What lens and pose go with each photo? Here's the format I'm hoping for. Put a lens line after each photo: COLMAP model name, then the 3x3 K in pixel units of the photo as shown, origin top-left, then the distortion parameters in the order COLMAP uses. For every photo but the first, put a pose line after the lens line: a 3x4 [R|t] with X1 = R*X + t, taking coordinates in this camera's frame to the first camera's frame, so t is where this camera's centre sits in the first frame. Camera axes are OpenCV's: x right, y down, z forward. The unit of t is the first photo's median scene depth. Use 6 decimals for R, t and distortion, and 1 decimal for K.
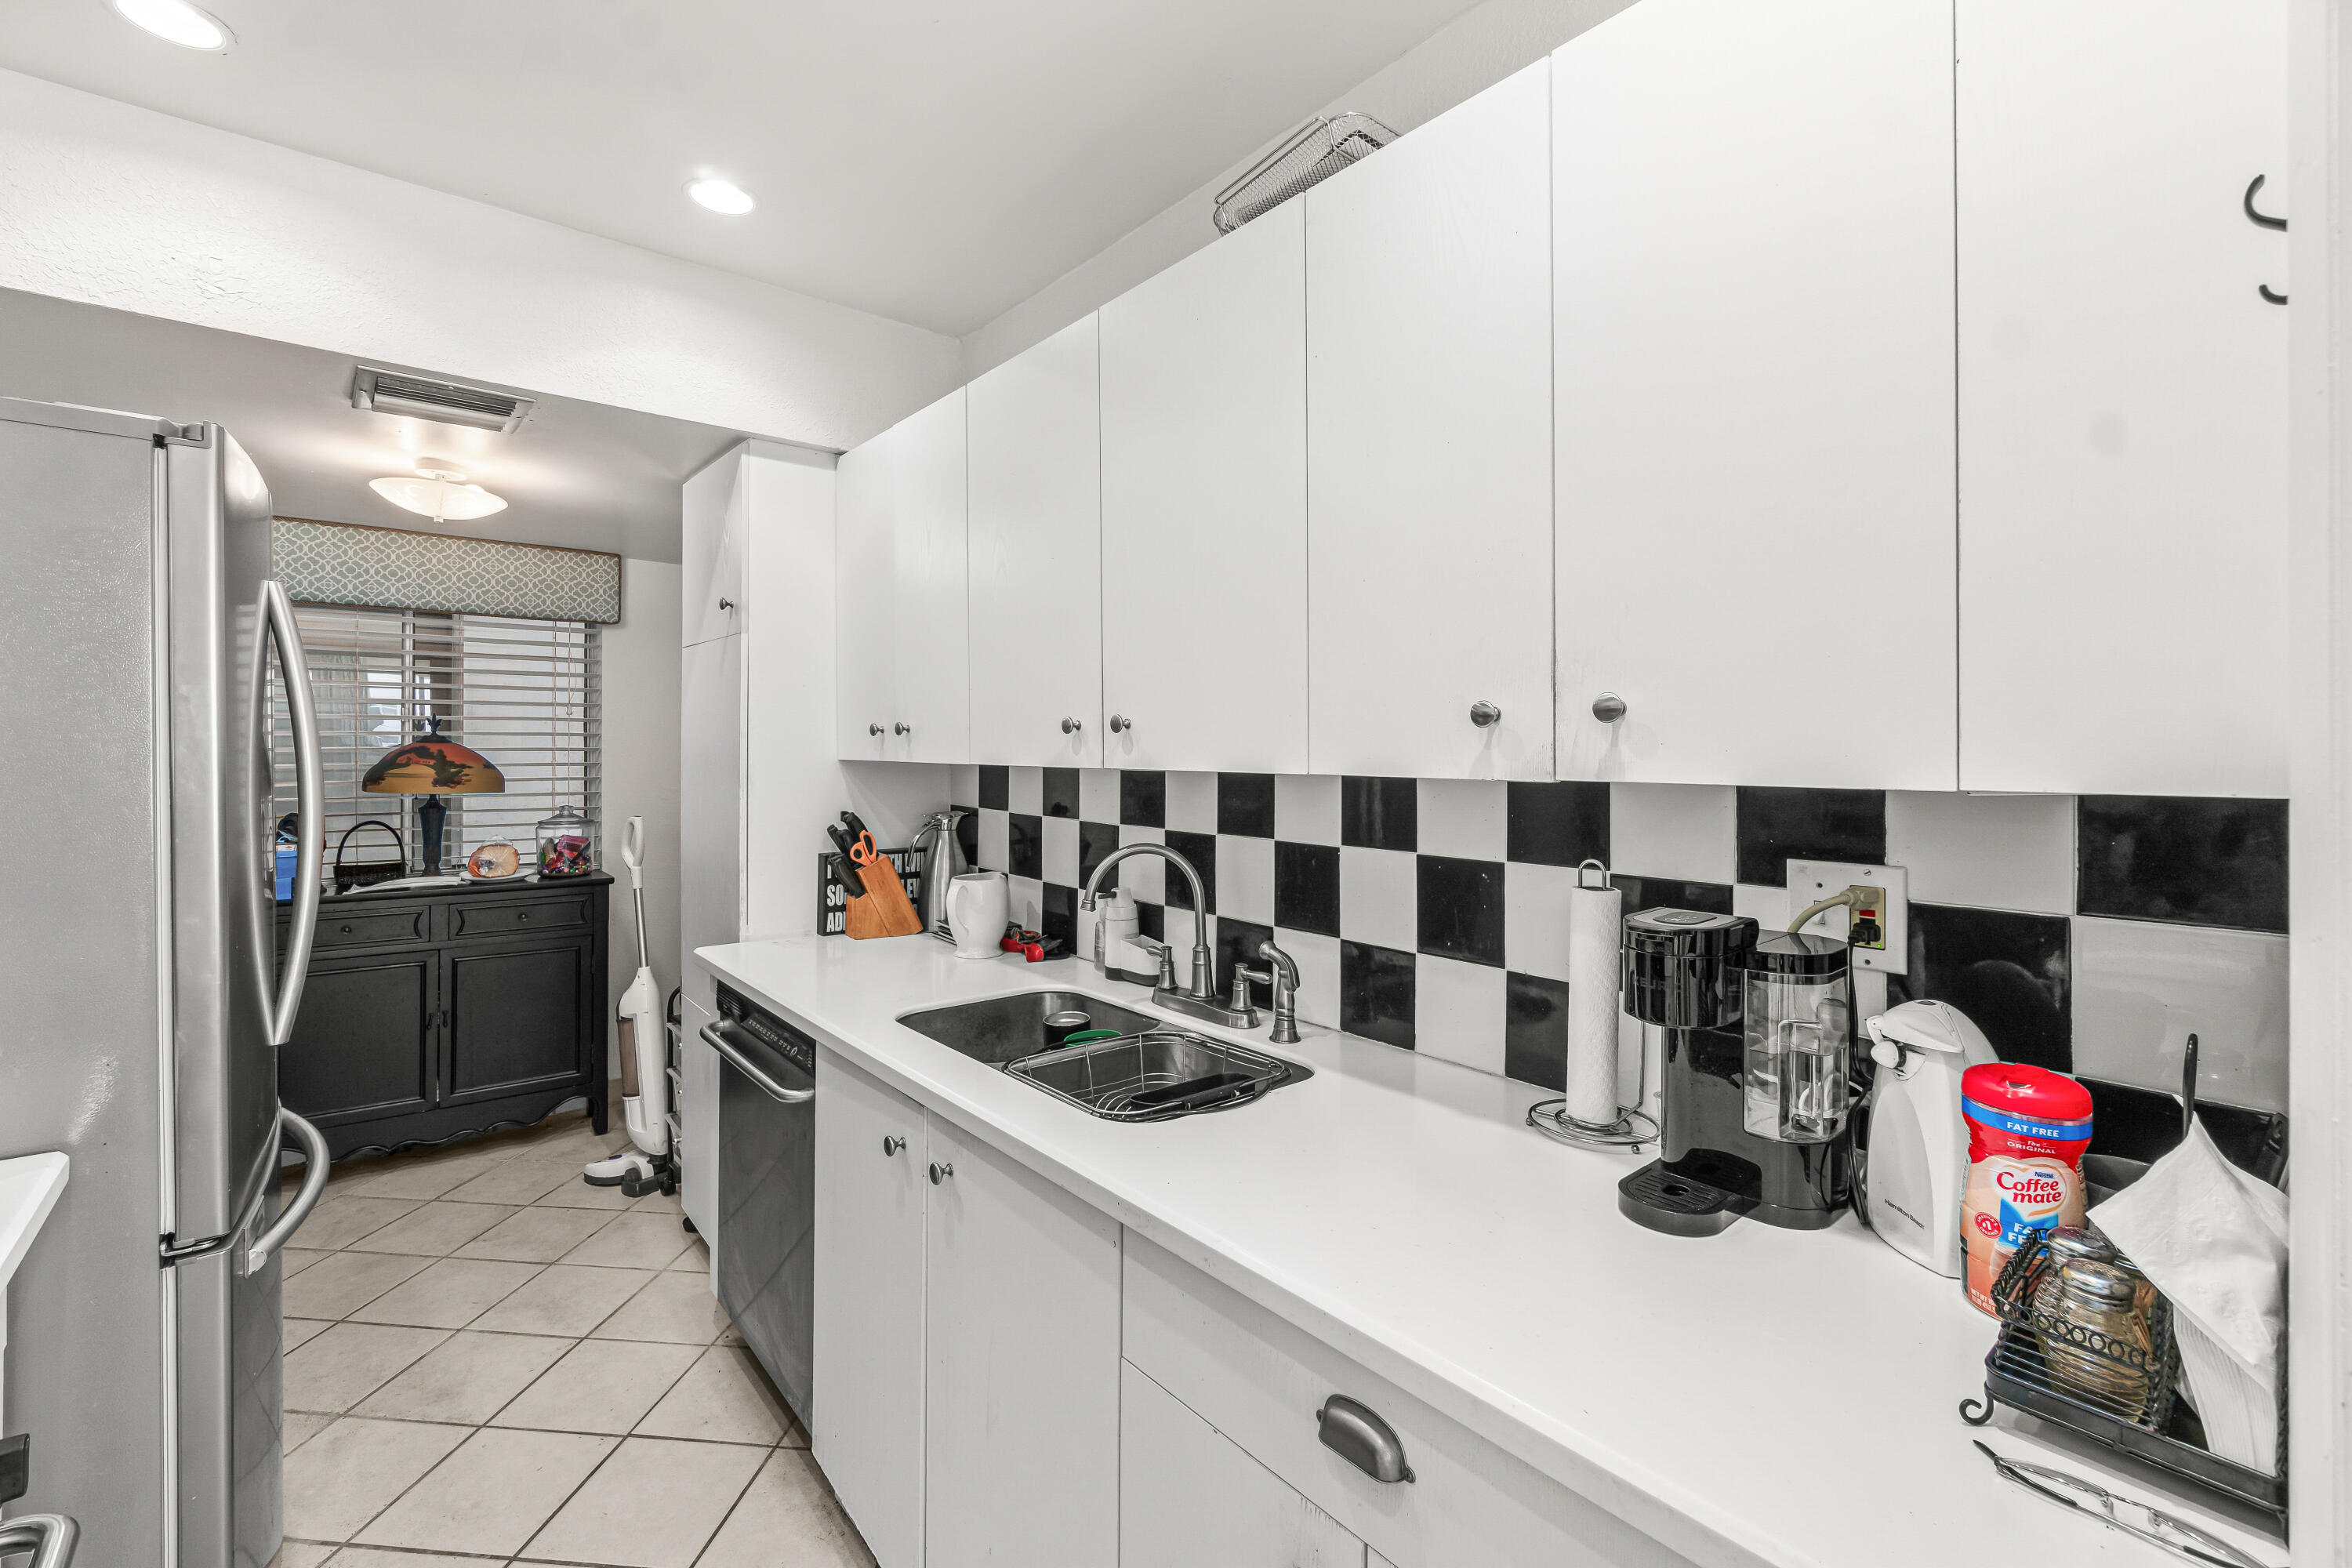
lens RADIAL K [[1005.1, 0, 1173.0], [0, 1005.1, 747.5], [0, 0, 1]] dist [-0.009684, 0.003891]
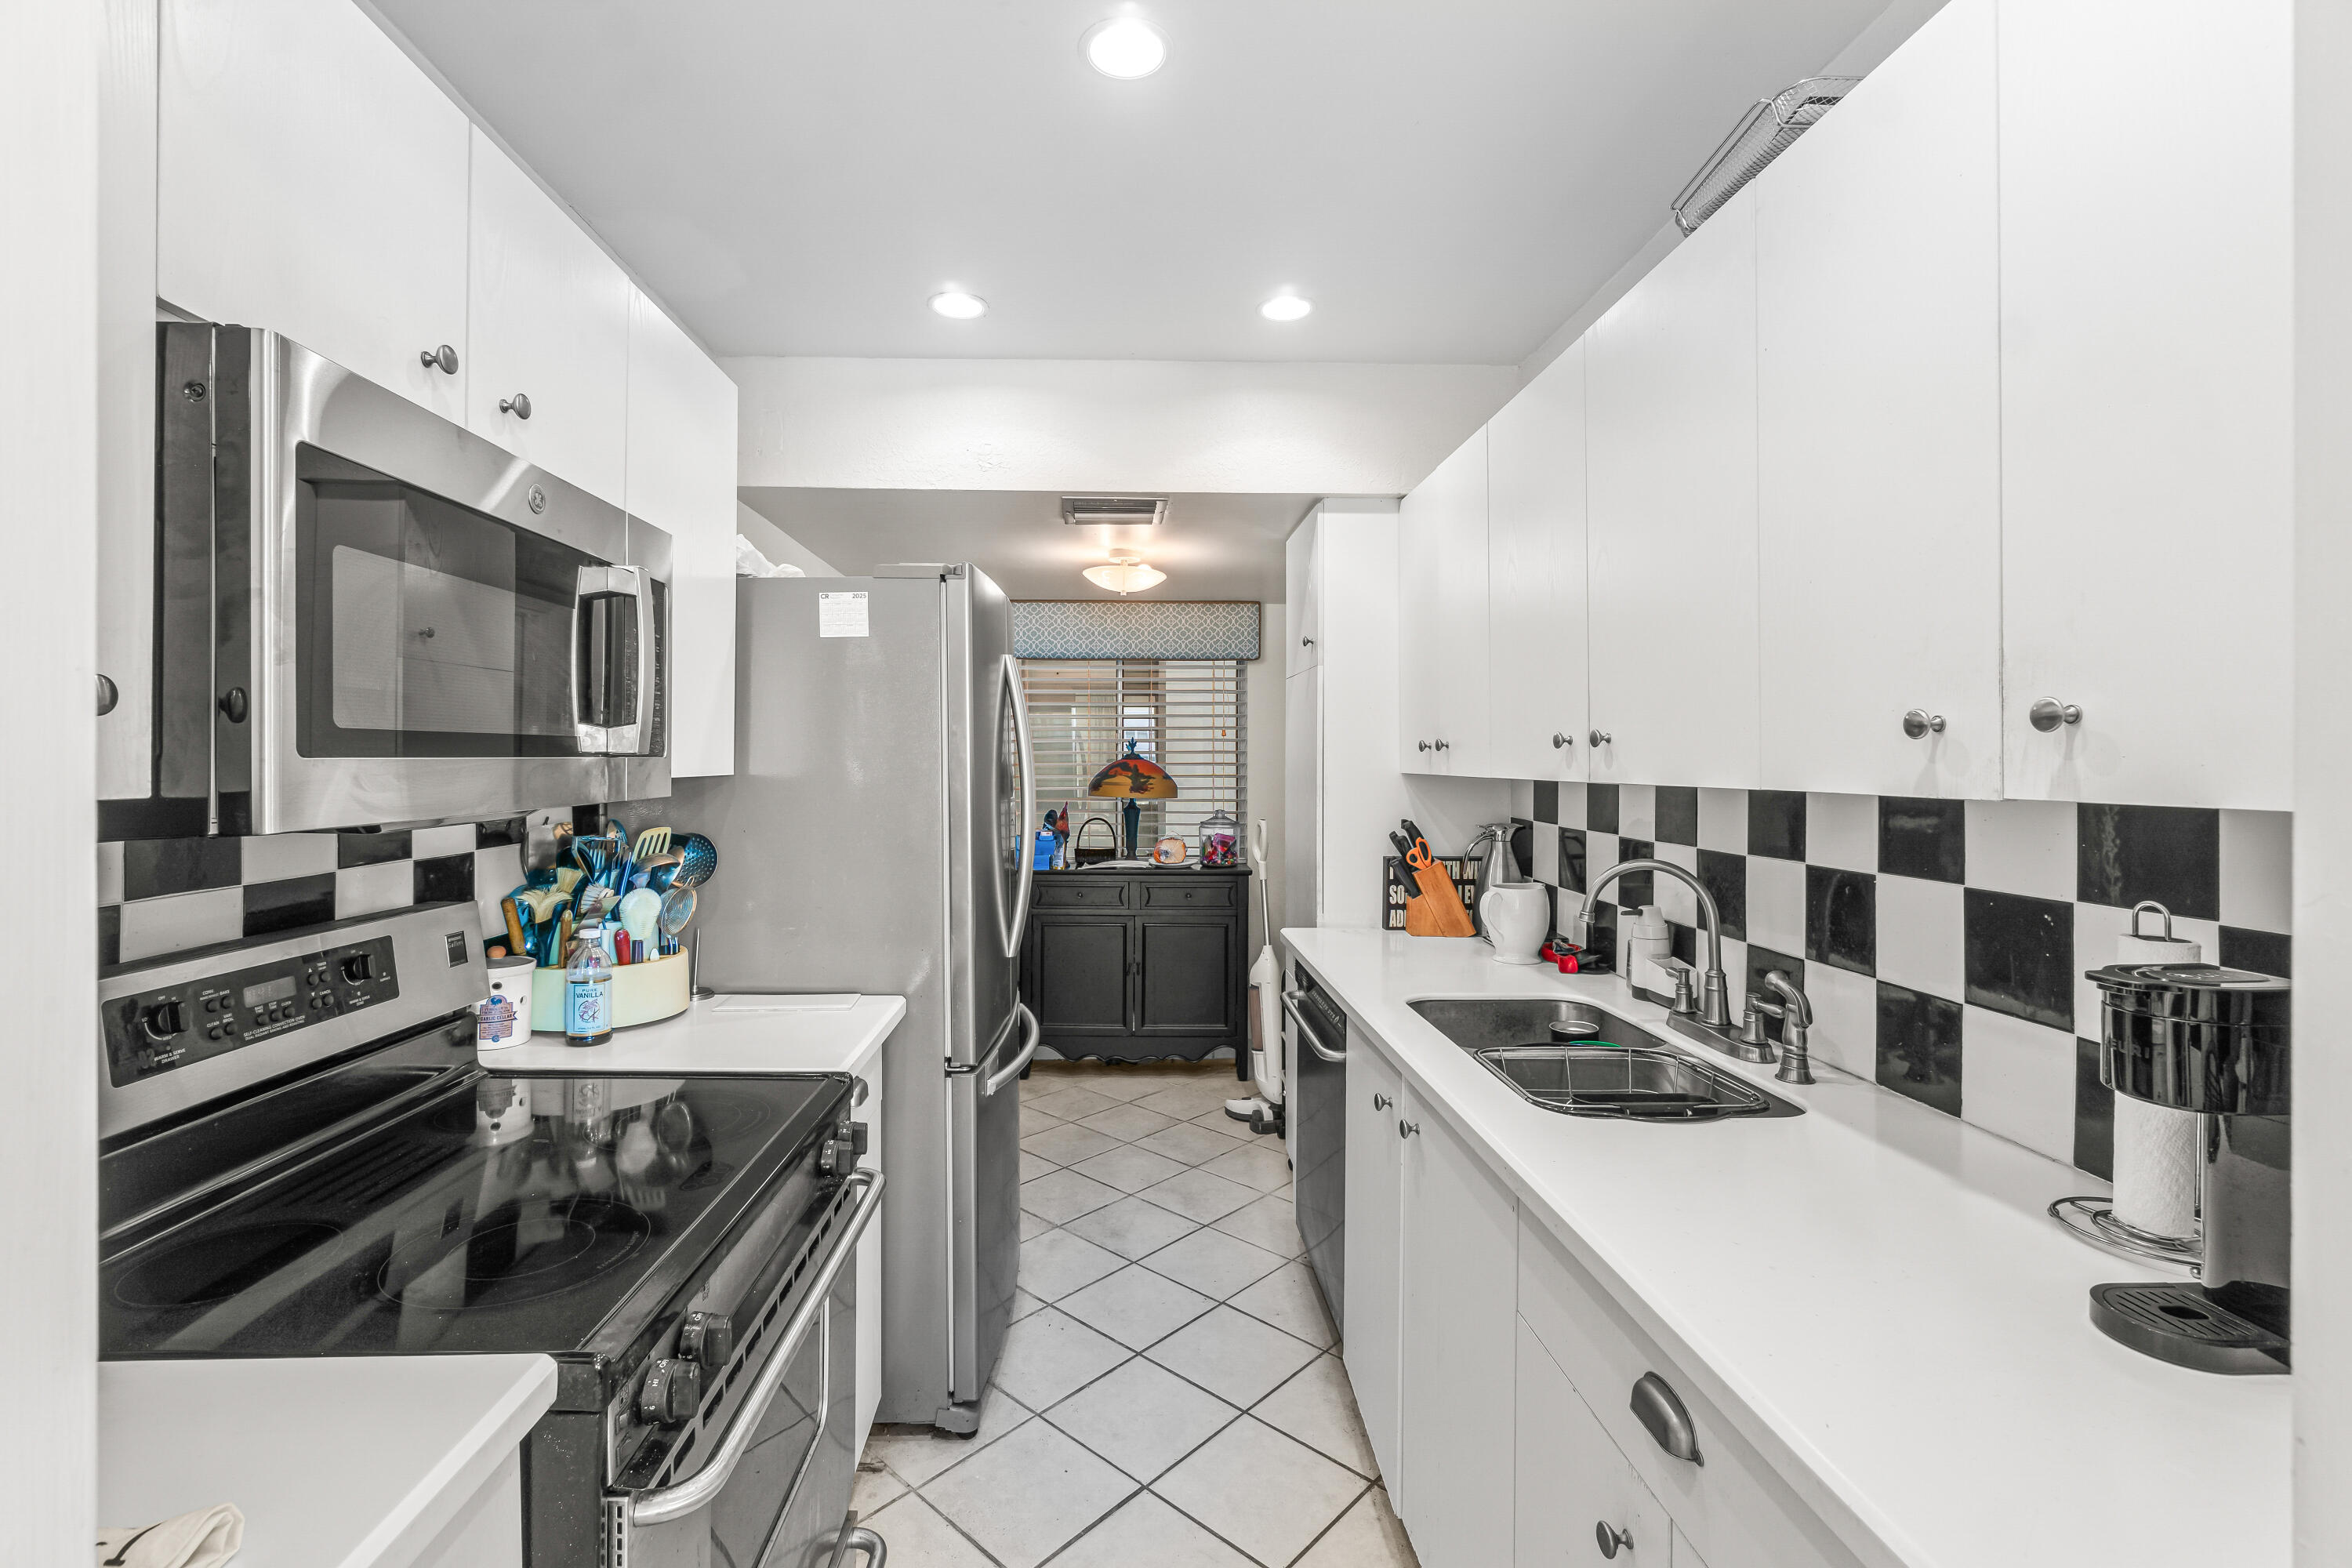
lens RADIAL K [[1019.0, 0, 1157.9], [0, 1019.0, 763.4], [0, 0, 1]] dist [-0.017019, 0.005936]
pose [[0.792173, -0.000840, -0.610297, 0.143178], [0.001217, 0.999999, 0.000202, 0.000638], [0.610296, -0.000903, 0.792173, -0.058104]]
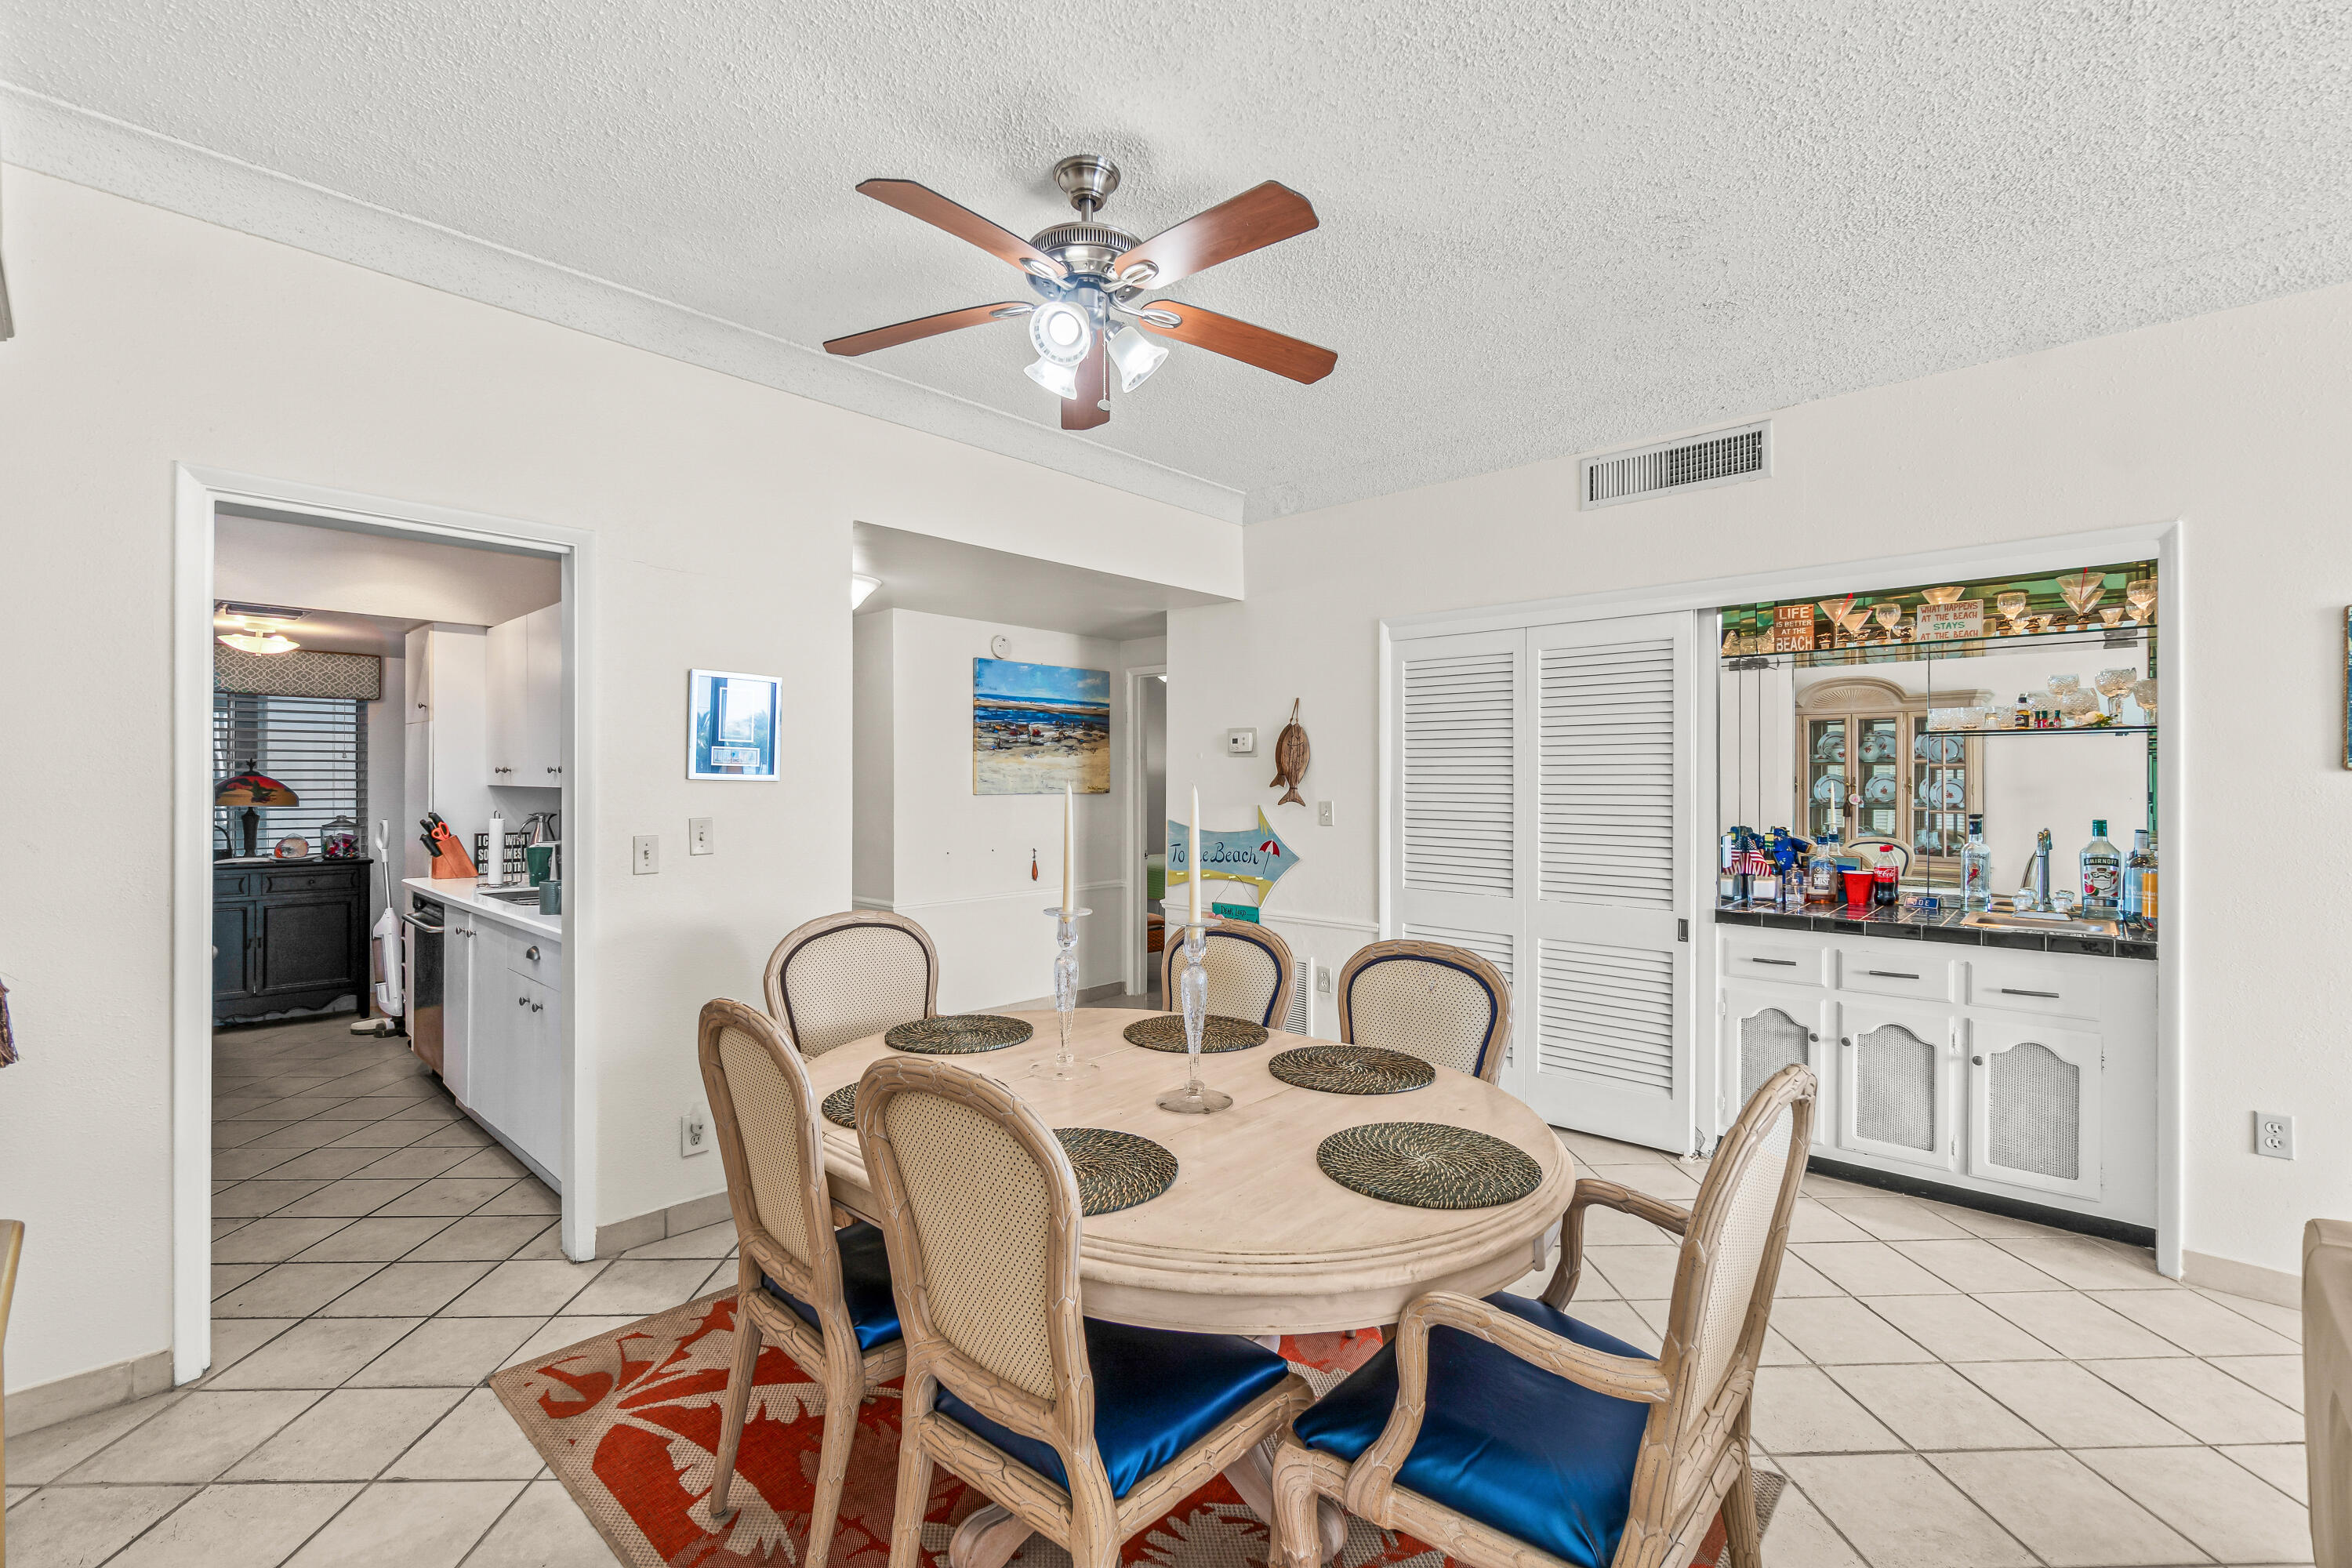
lens RADIAL K [[1029.2, 0, 1180.1], [0, 1029.2, 788.2], [0, 0, 1]] dist [0.000885, 0.000320]
pose [[0.993456, 0.001185, 0.114207, 0.768178], [-0.001873, 0.999981, 0.005918, 0.003415], [-0.114198, -0.006093, 0.993439, -1.125263]]
